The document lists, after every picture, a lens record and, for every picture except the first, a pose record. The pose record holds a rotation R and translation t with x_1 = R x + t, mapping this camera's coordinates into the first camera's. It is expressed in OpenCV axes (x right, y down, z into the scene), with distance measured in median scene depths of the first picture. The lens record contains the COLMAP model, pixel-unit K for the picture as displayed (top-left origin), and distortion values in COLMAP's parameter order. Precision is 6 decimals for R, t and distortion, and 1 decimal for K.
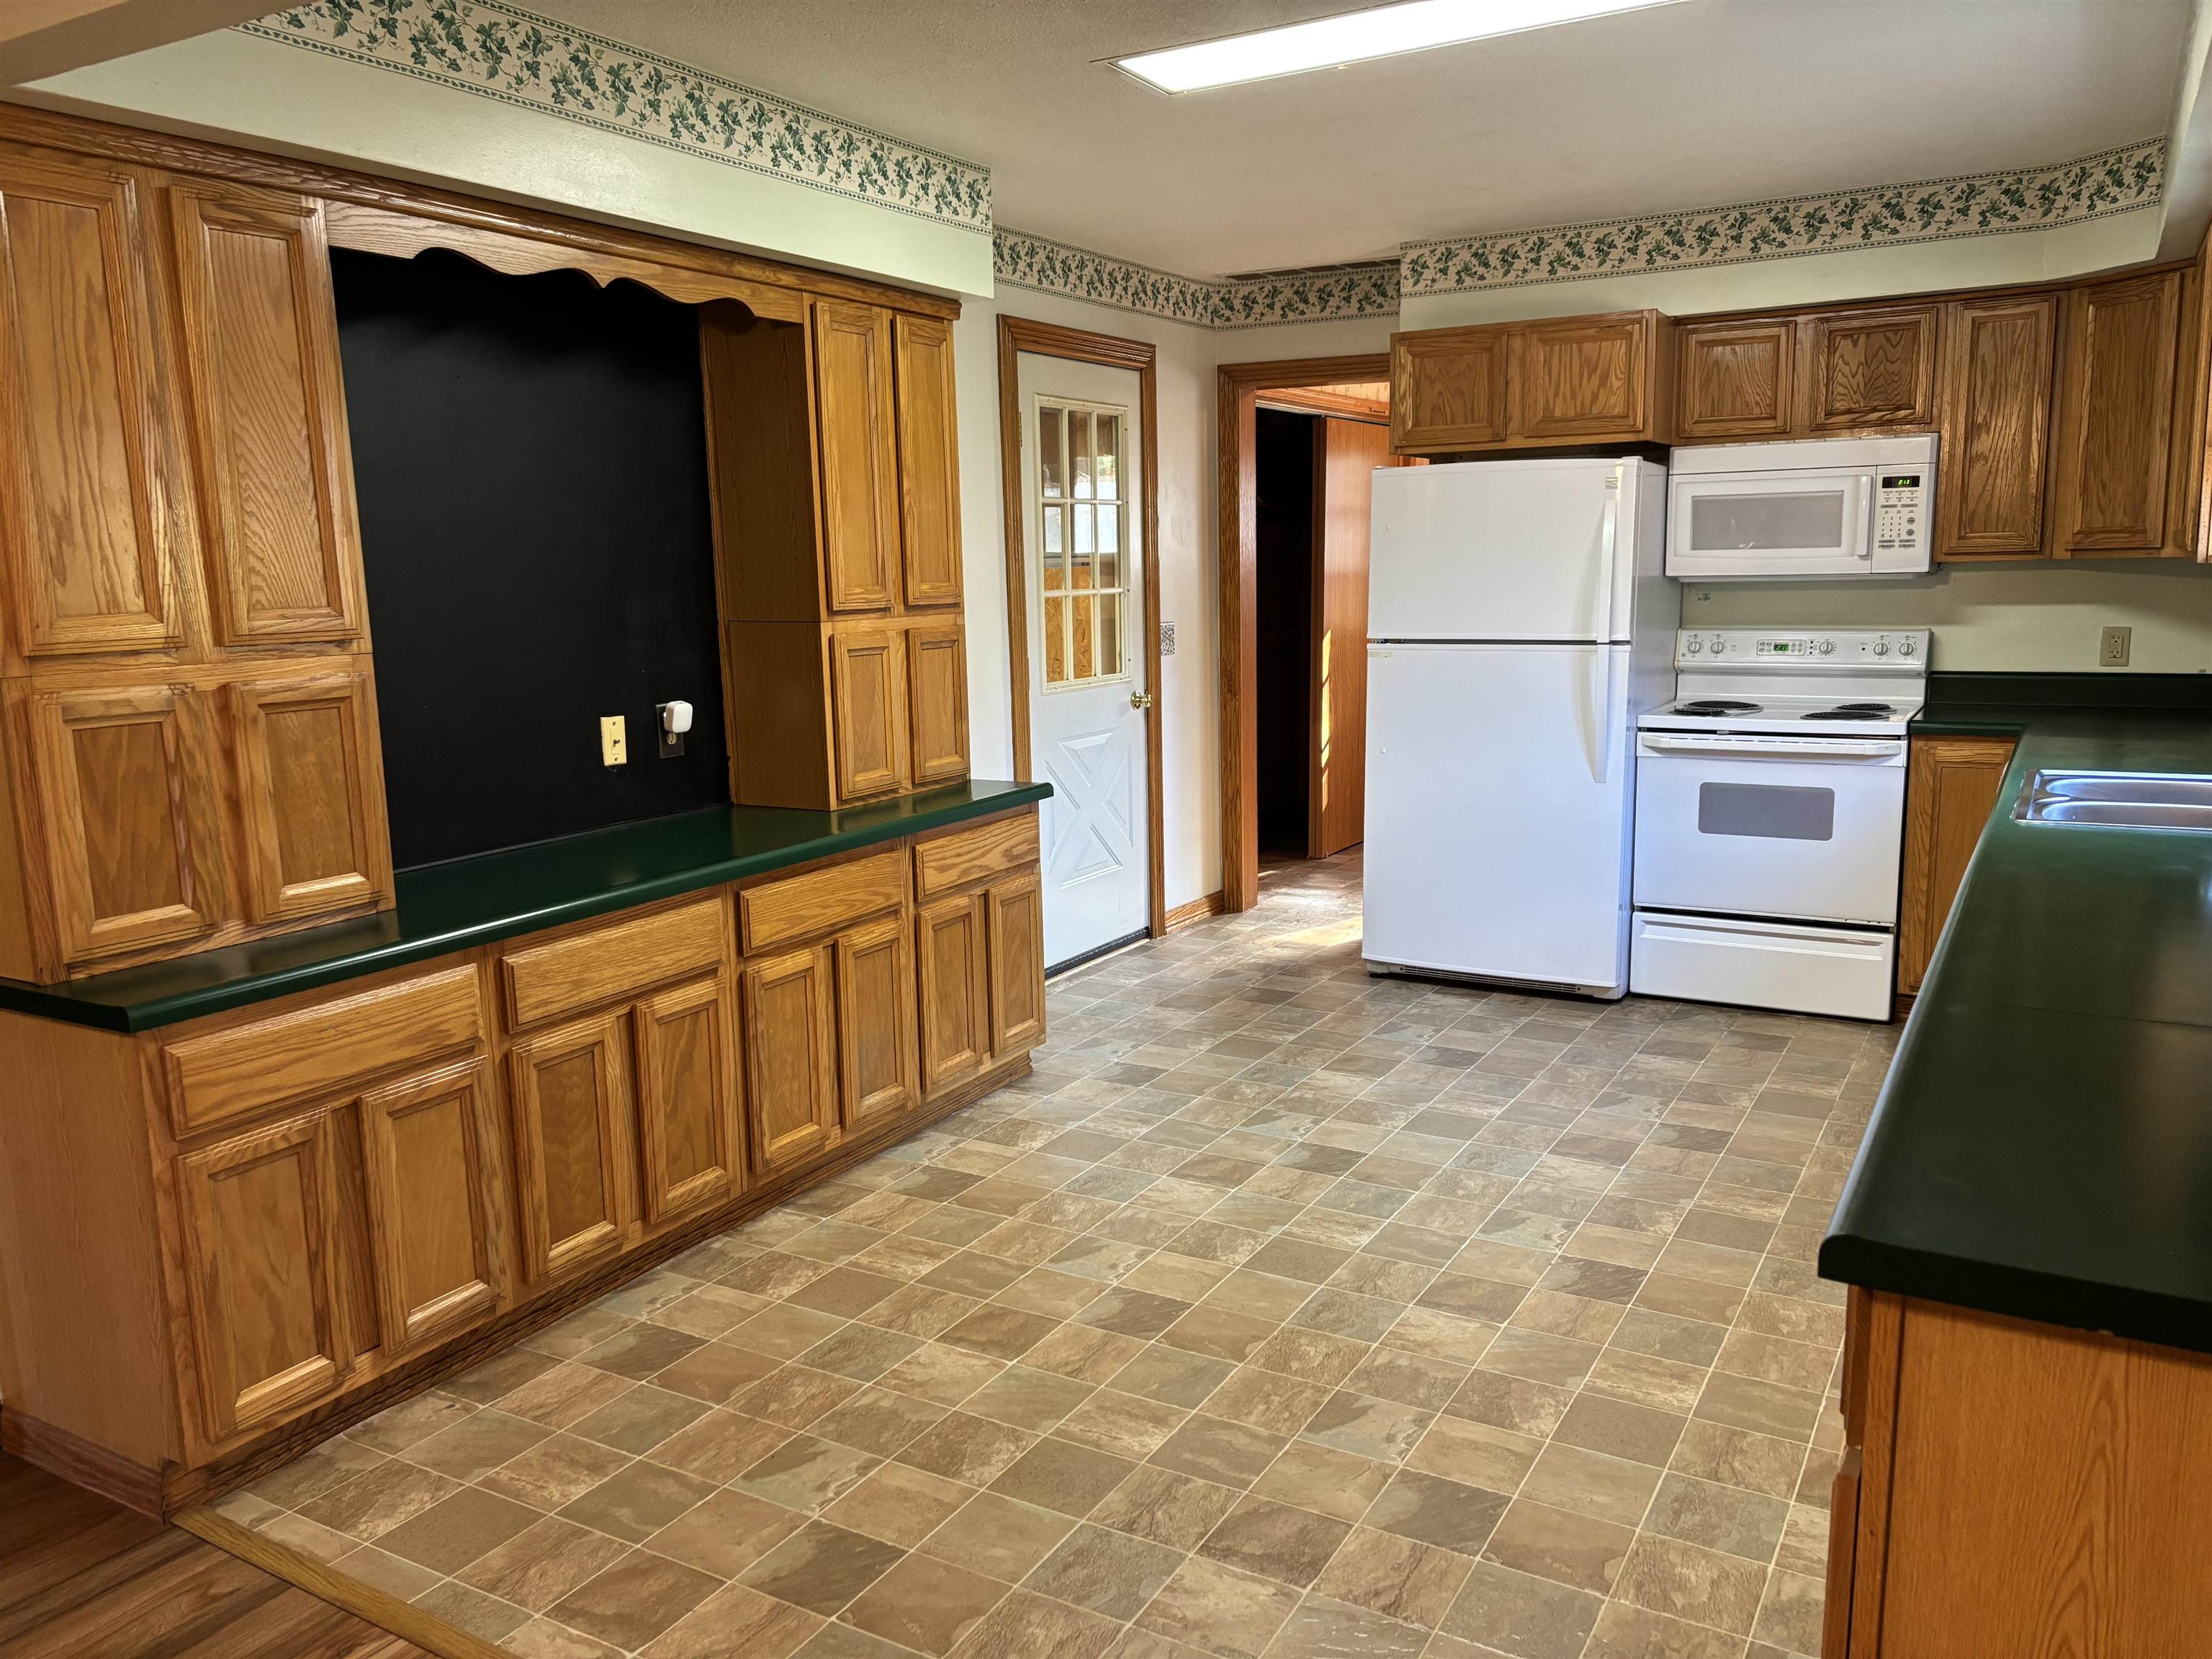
lens RADIAL K [[1673.2, 0, 1111.8], [0, 1673.2, 833.1], [0, 0, 1]] dist [0.034880, -0.007146]
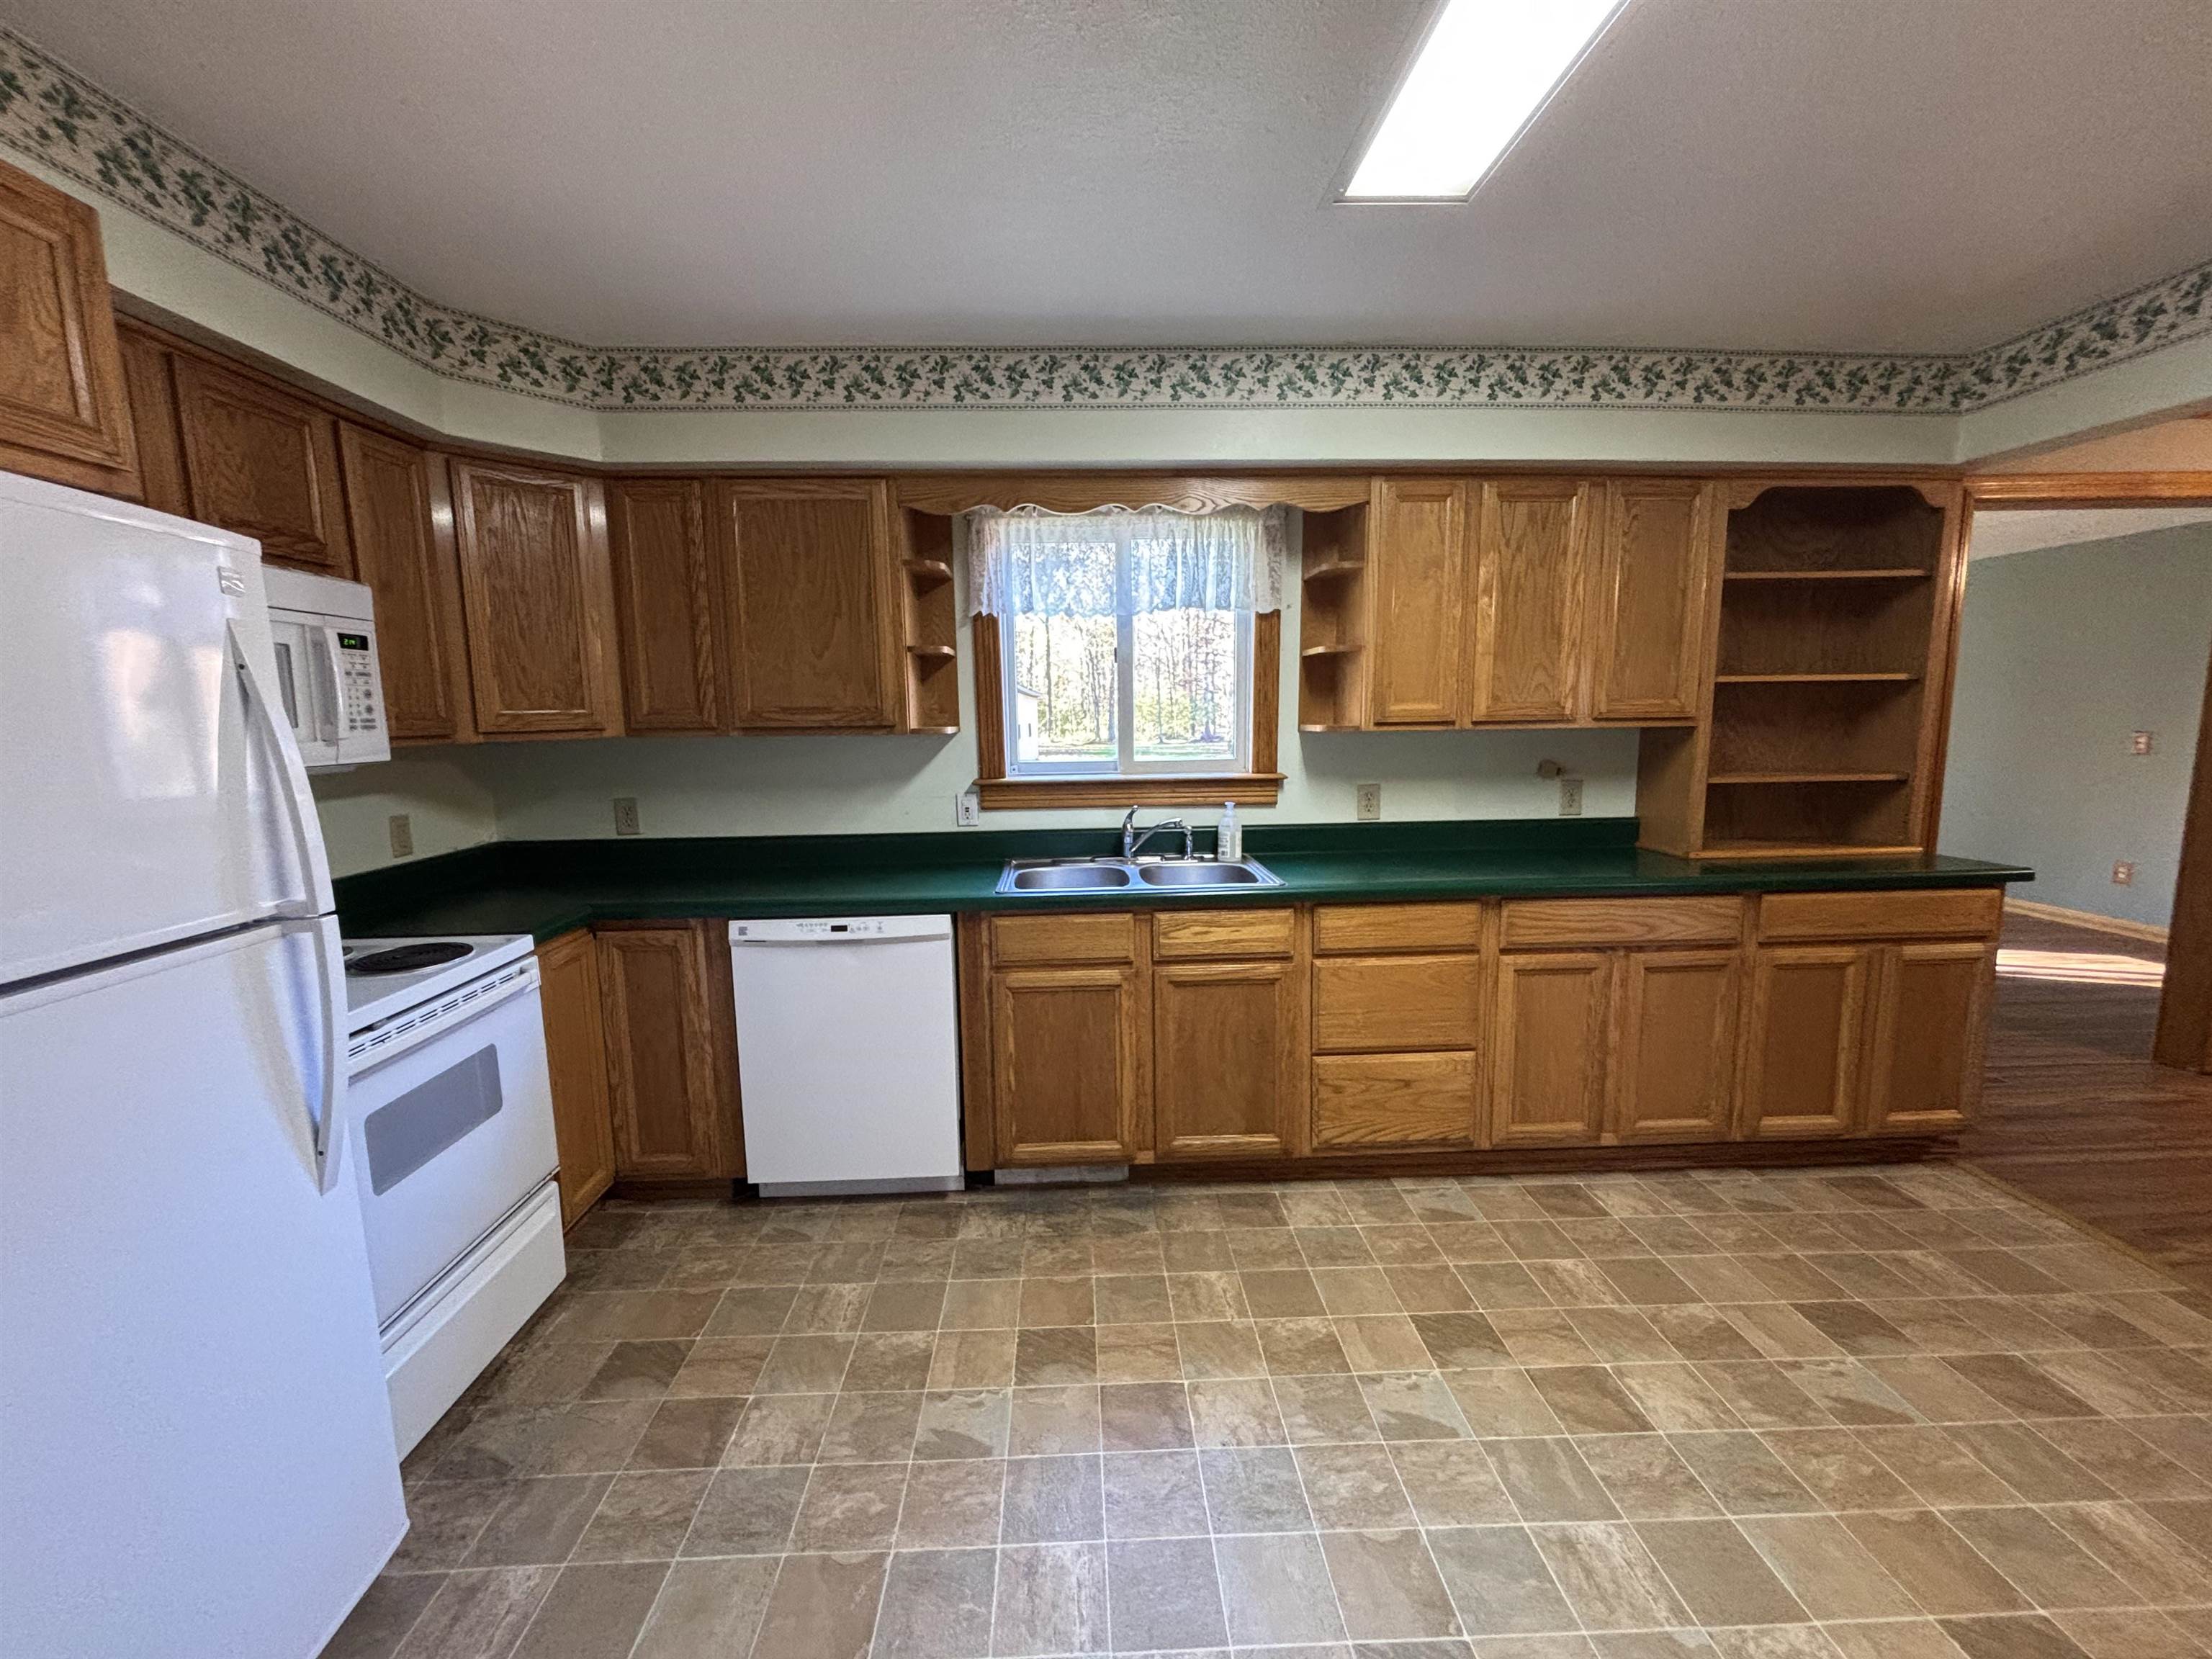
lens RADIAL K [[894.3, 0, 1097.4], [0, 894.3, 837.5], [0, 0, 1]] dist [-0.008949, 0.007654]
pose [[-0.529212, -0.087475, 0.843969, -0.045881], [0.163456, 0.965530, 0.202570, -0.161037], [-0.832597, 0.245154, -0.496671, 1.007504]]
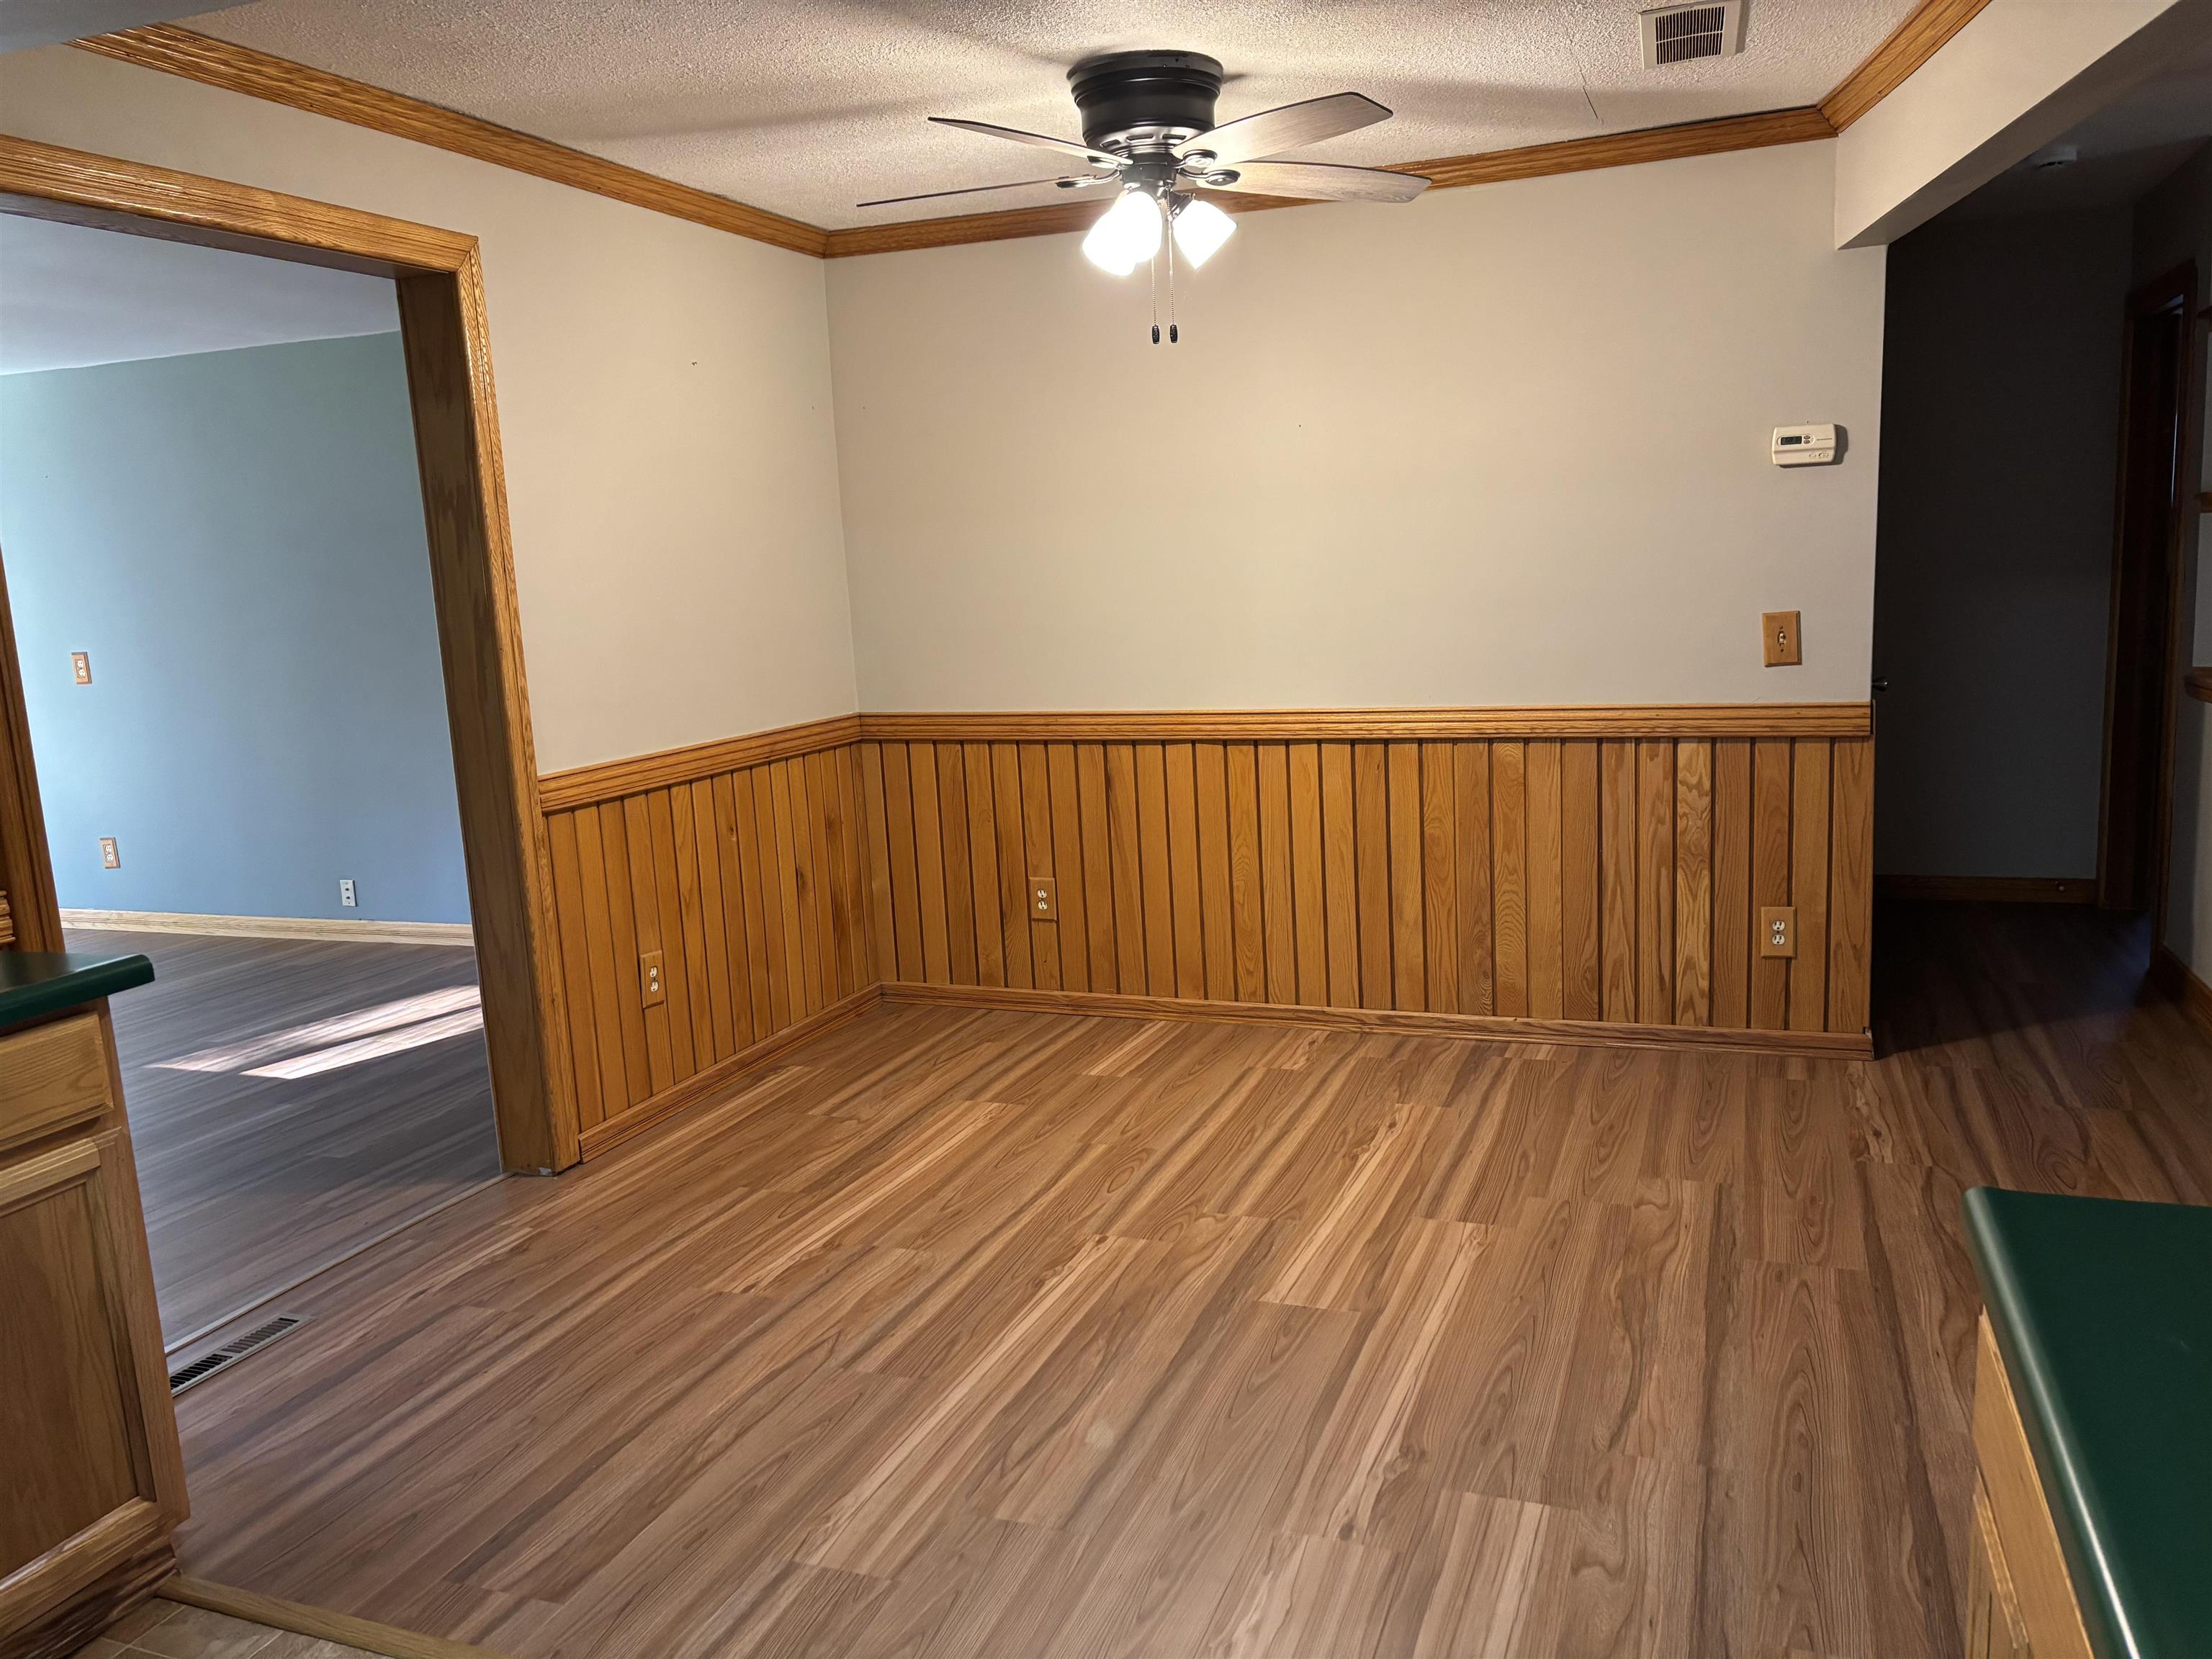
lens RADIAL K [[1632.0, 0, 1157.0], [0, 1632.0, 833.6], [0, 0, 1]] dist [0.081223, -0.003272]
pose [[-0.981674, 0.095276, -0.165044, -0.100563], [0.036101, 0.943345, 0.329845, -0.123100], [0.187120, 0.317842, -0.929496, 0.760994]]
